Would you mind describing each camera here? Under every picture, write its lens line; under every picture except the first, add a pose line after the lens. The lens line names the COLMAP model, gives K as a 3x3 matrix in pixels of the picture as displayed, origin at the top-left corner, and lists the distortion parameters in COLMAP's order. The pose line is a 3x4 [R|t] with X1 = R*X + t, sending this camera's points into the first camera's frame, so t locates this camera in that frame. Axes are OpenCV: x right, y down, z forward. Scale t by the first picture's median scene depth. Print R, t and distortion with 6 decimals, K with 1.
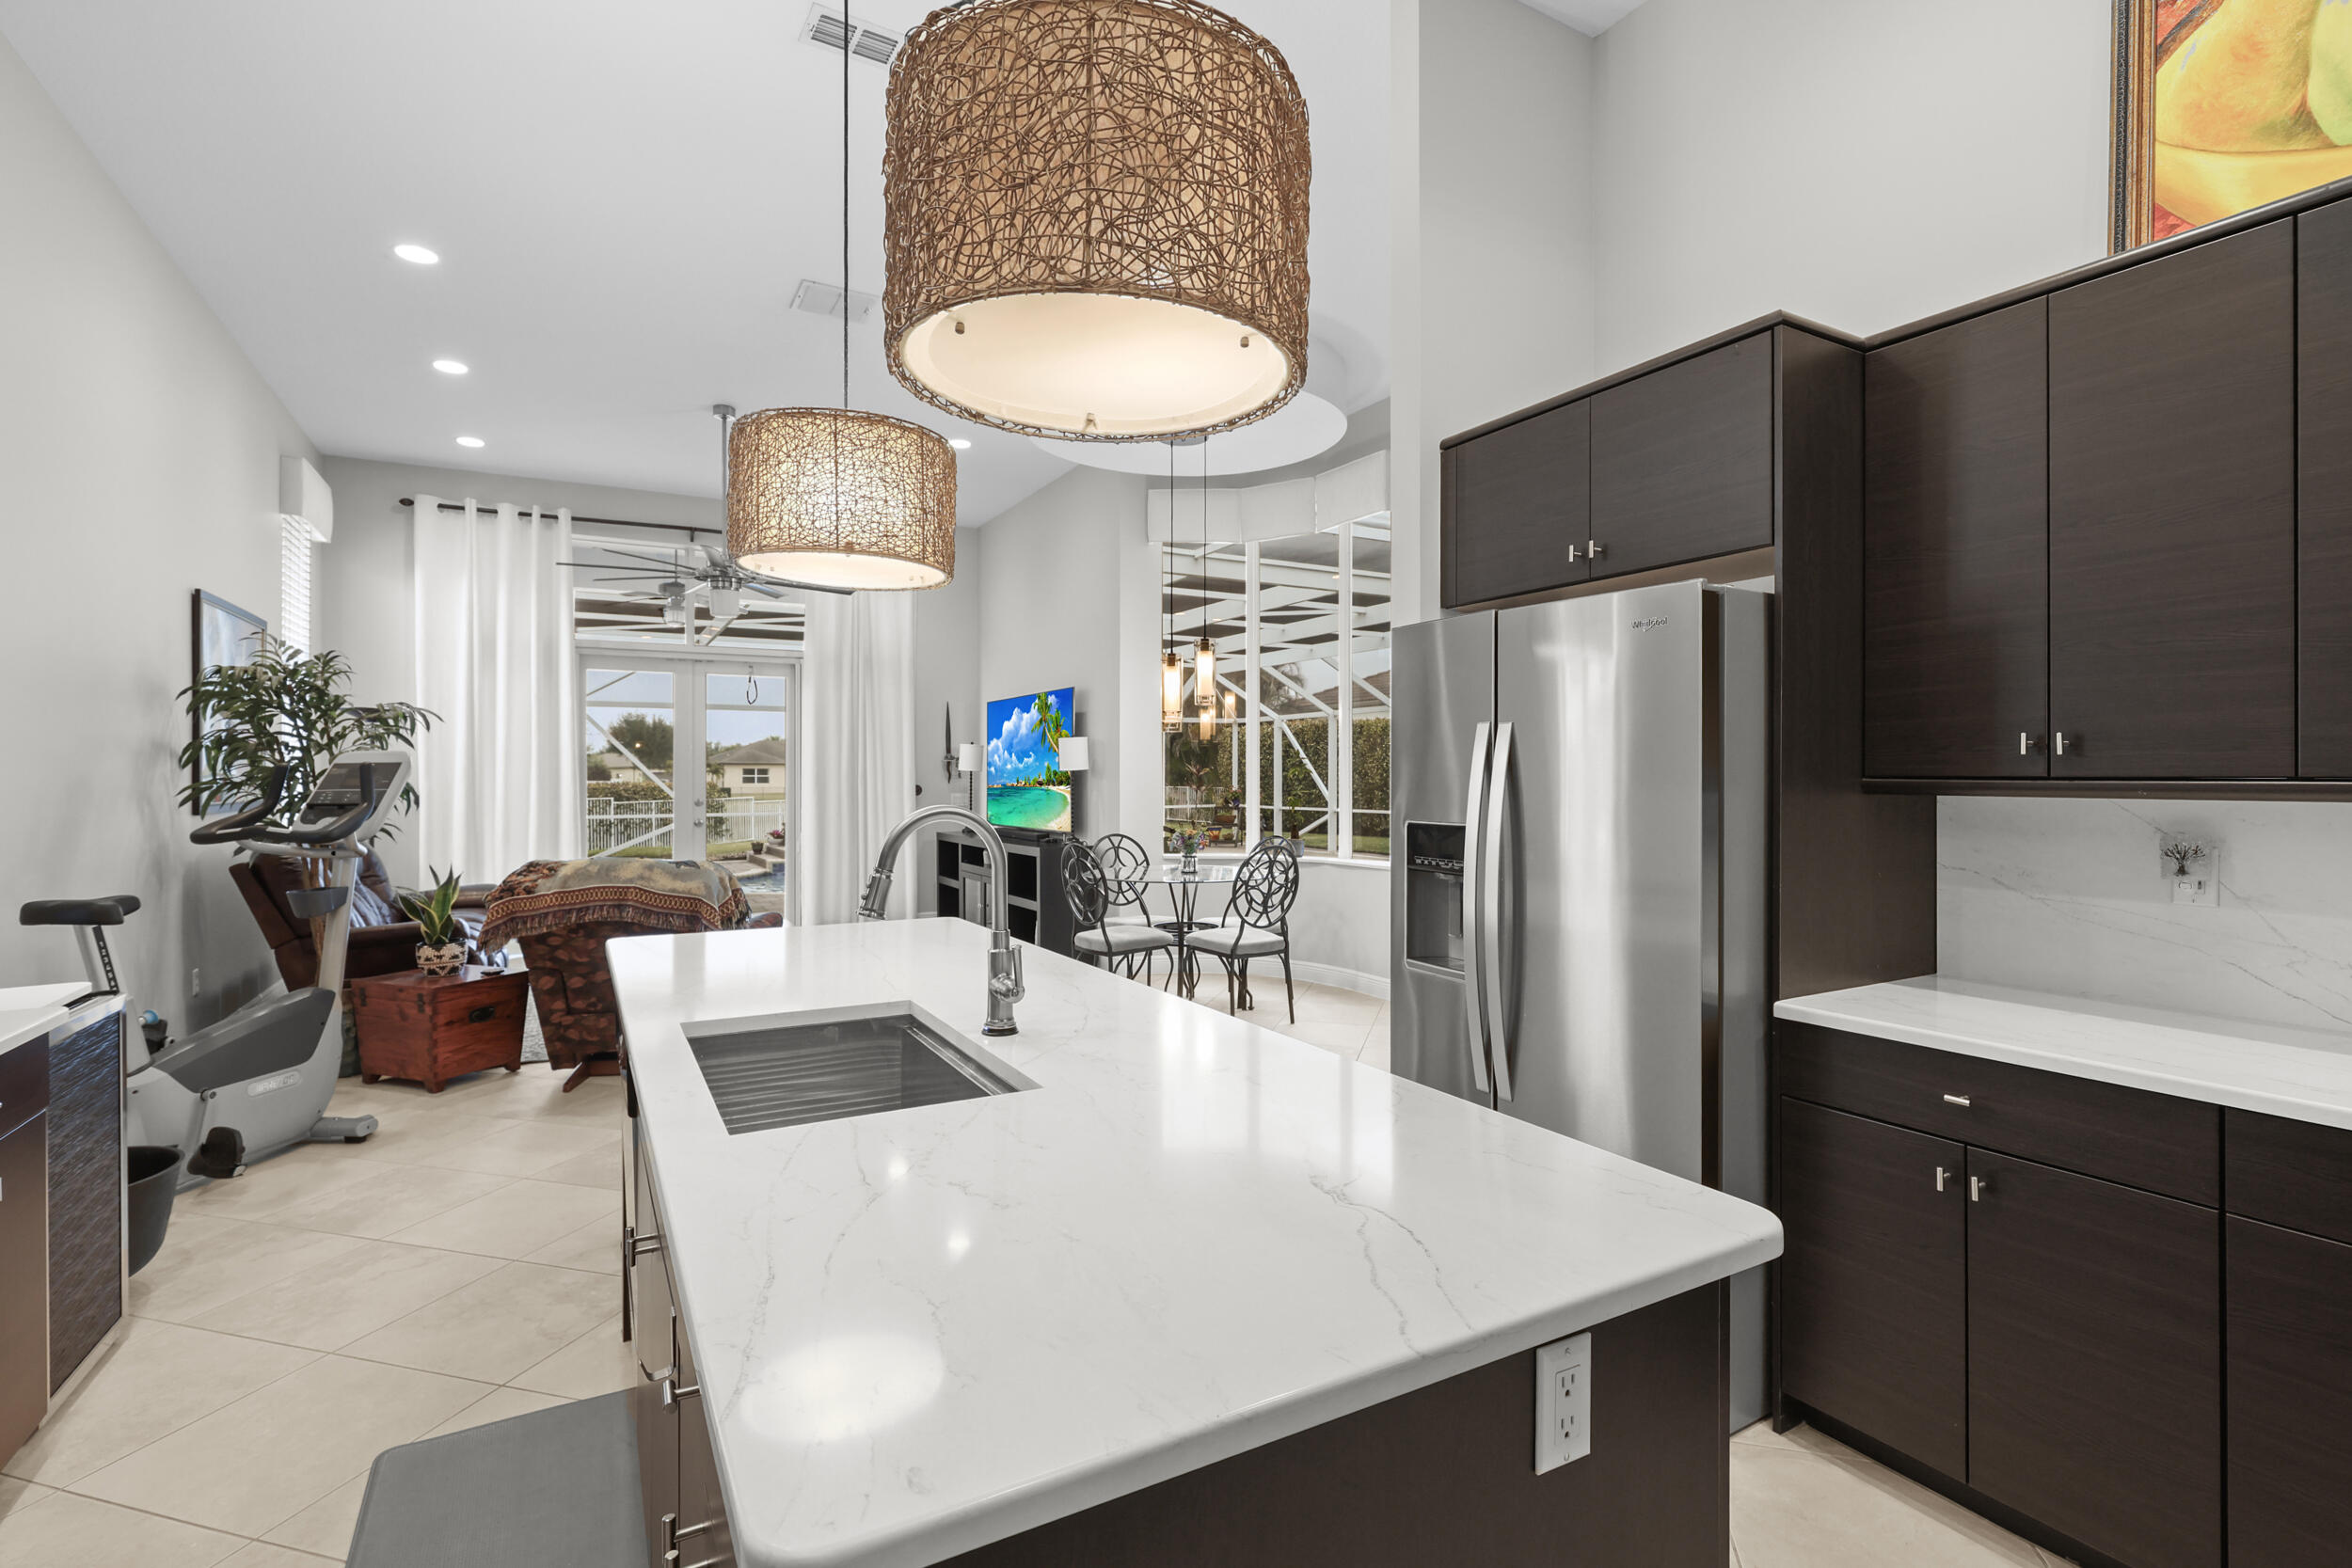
lens RADIAL K [[1072.1, 0, 1183.7], [0, 1072.1, 780.3], [0, 0, 1]] dist [0.002431, 0.000028]
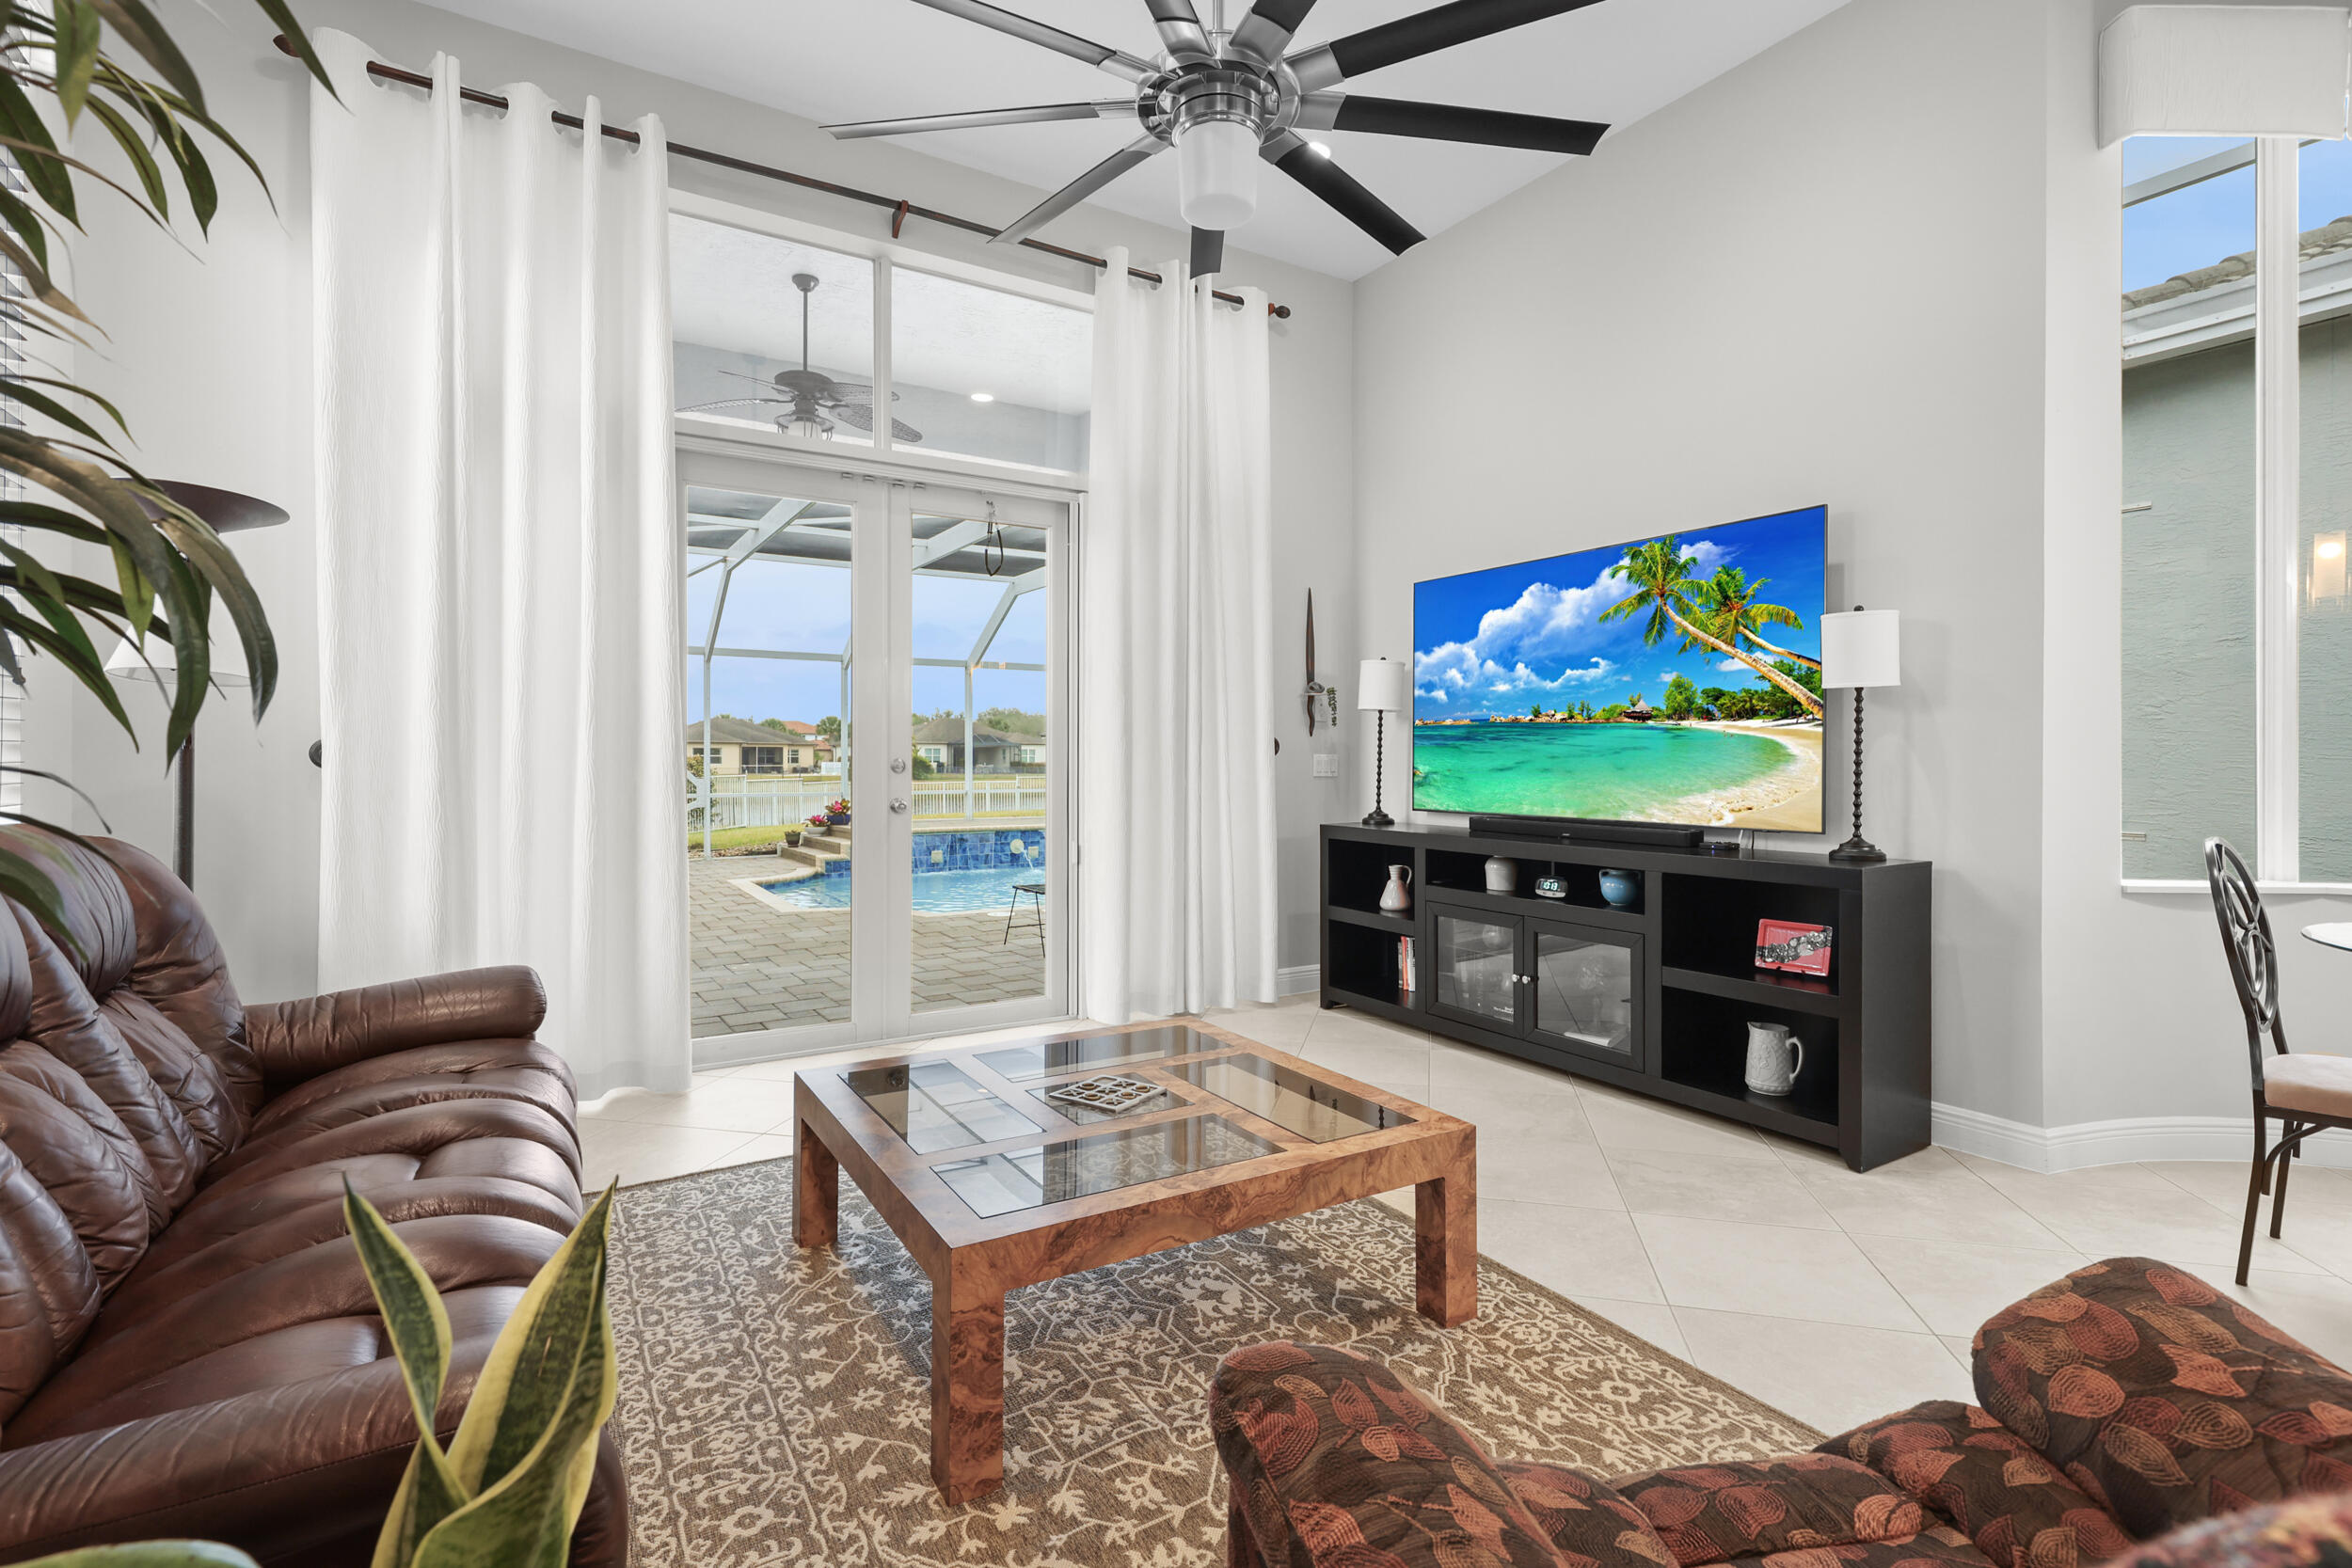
lens RADIAL K [[1080.2, 0, 1180.6], [0, 1080.2, 760.3], [0, 0, 1]] dist [0.007838, -0.000219]
pose [[0.998971, 0.006795, 0.044840, -0.367245], [-0.006612, 0.999969, -0.004216, 0.020858], [-0.044867, 0.003915, 0.998985, 0.522460]]
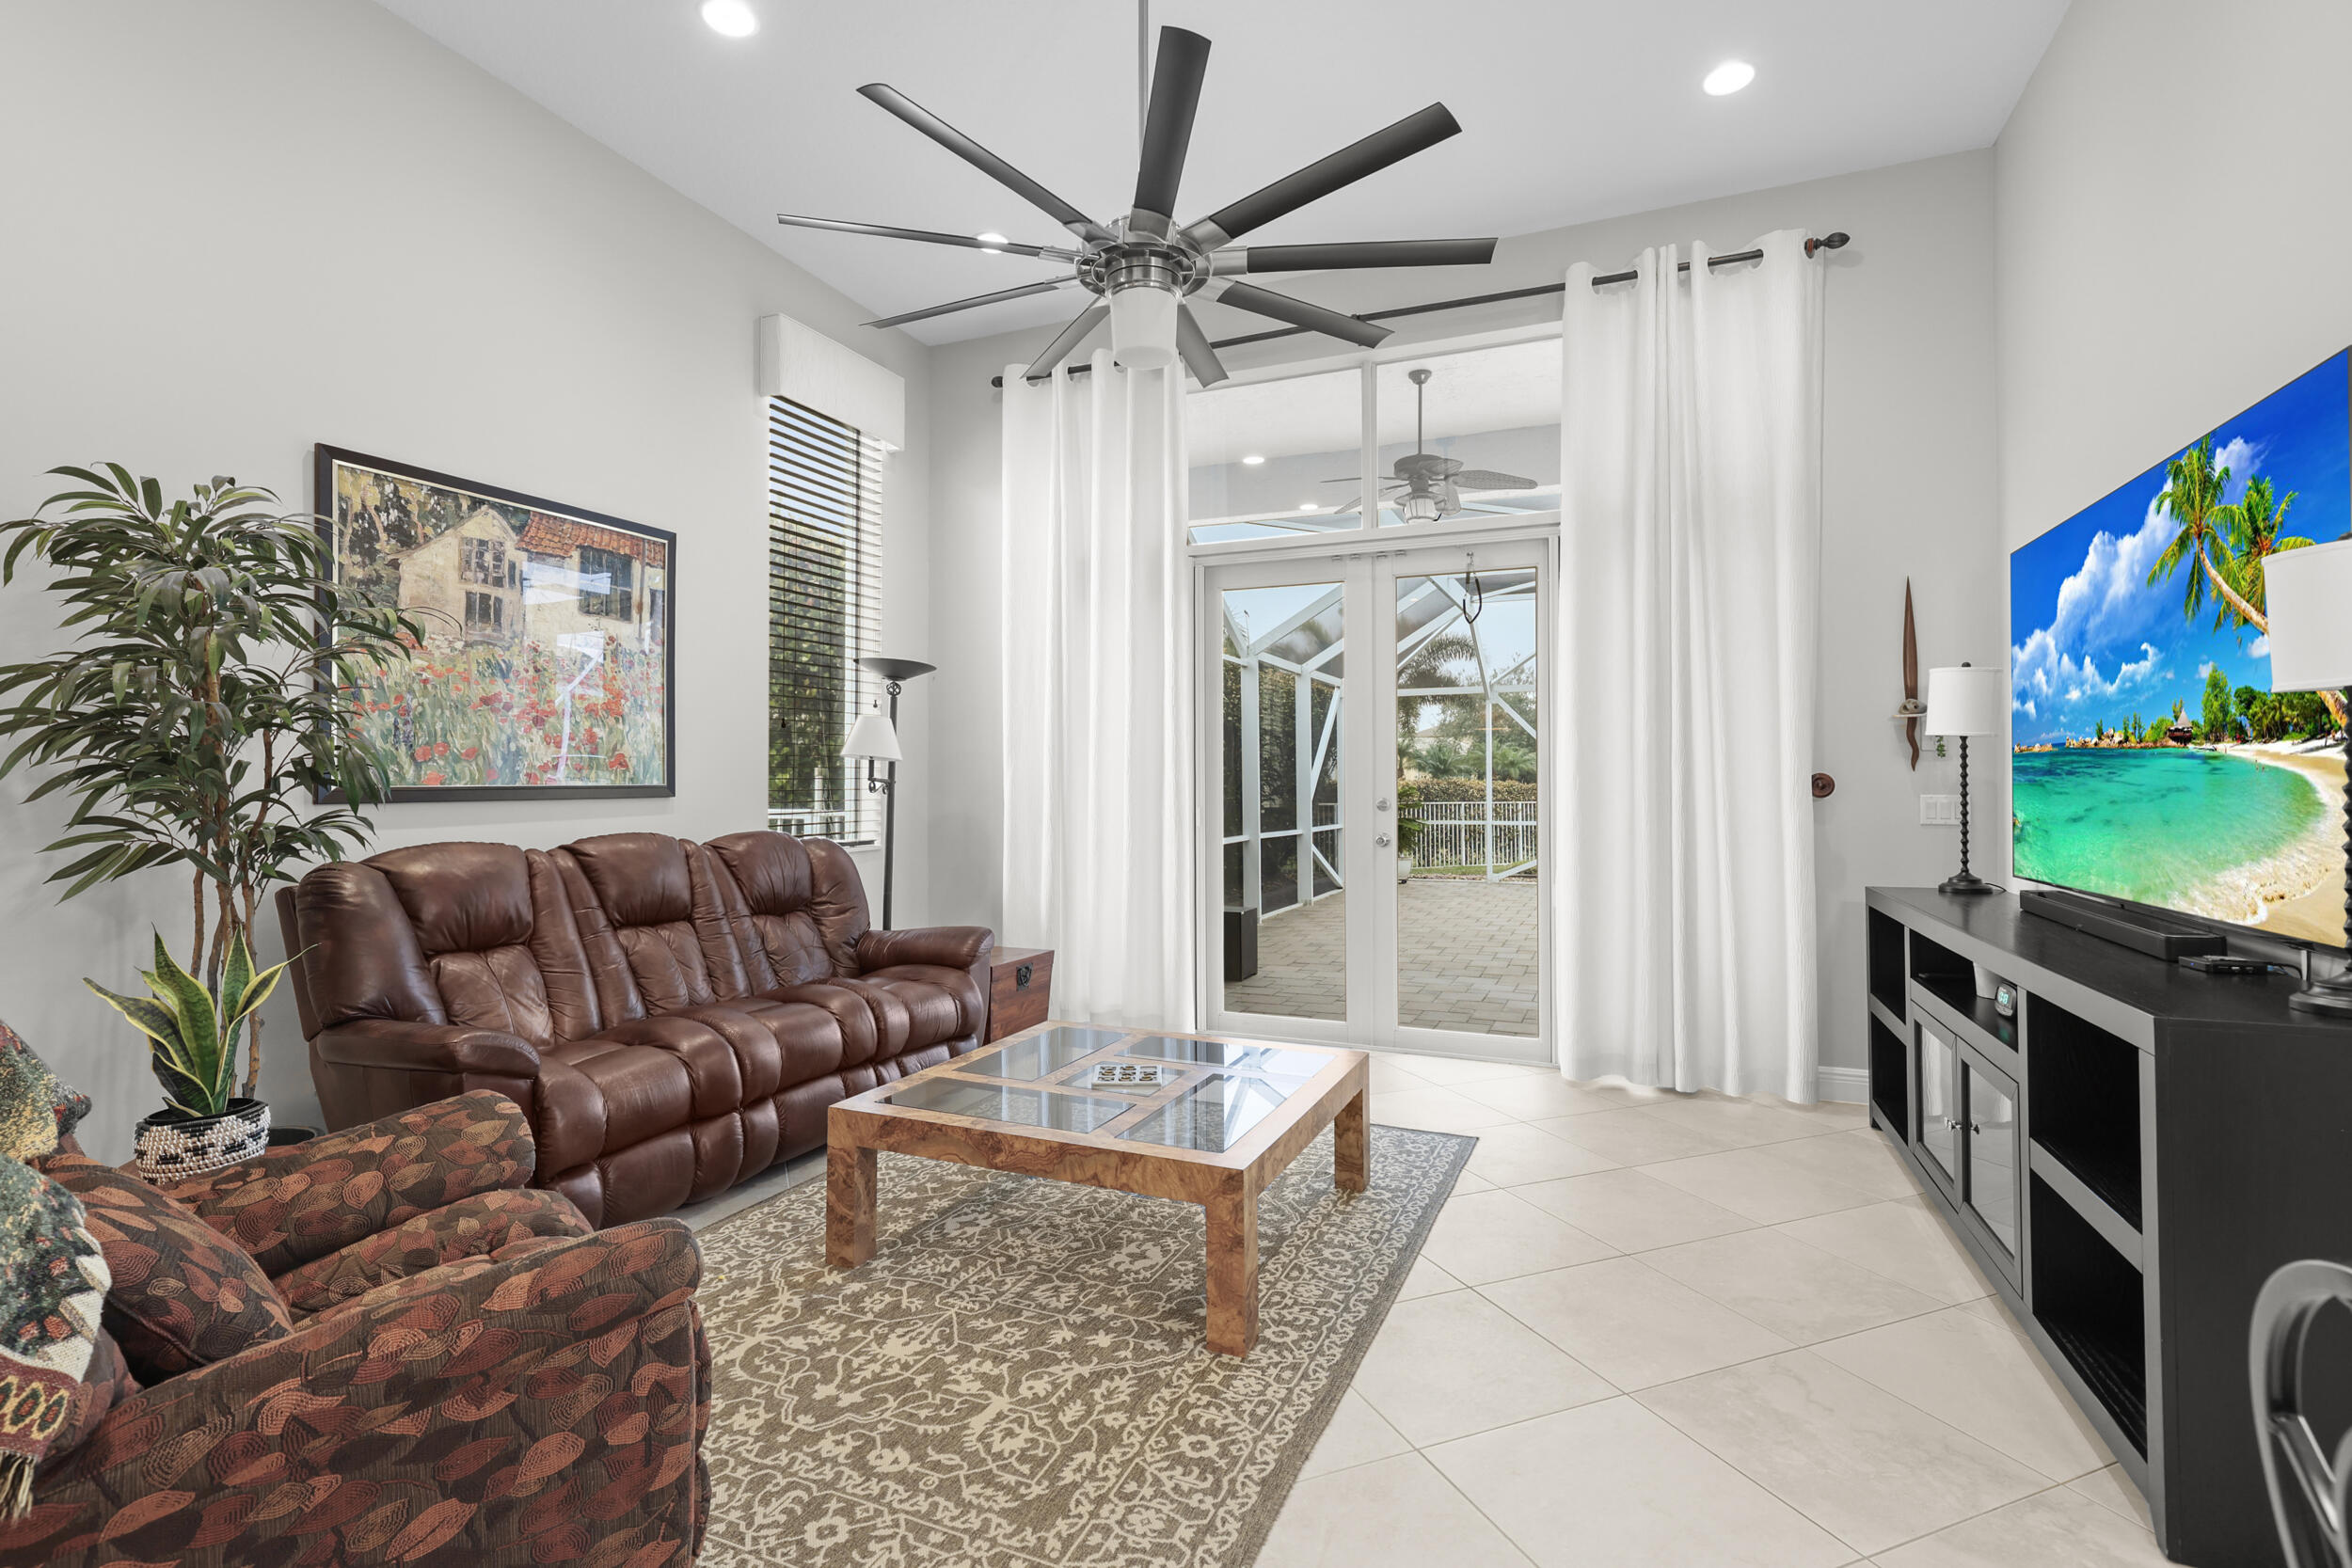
lens RADIAL K [[1069.2, 0, 1170.4], [0, 1069.2, 790.2], [0, 0, 1]] dist [0.058391, -0.071253]
pose [[0.613870, 0.003652, -0.789399, -0.074926], [-0.002324, 0.999993, 0.002819, 0.011970], [0.789404, 0.000104, 0.613874, 0.604416]]
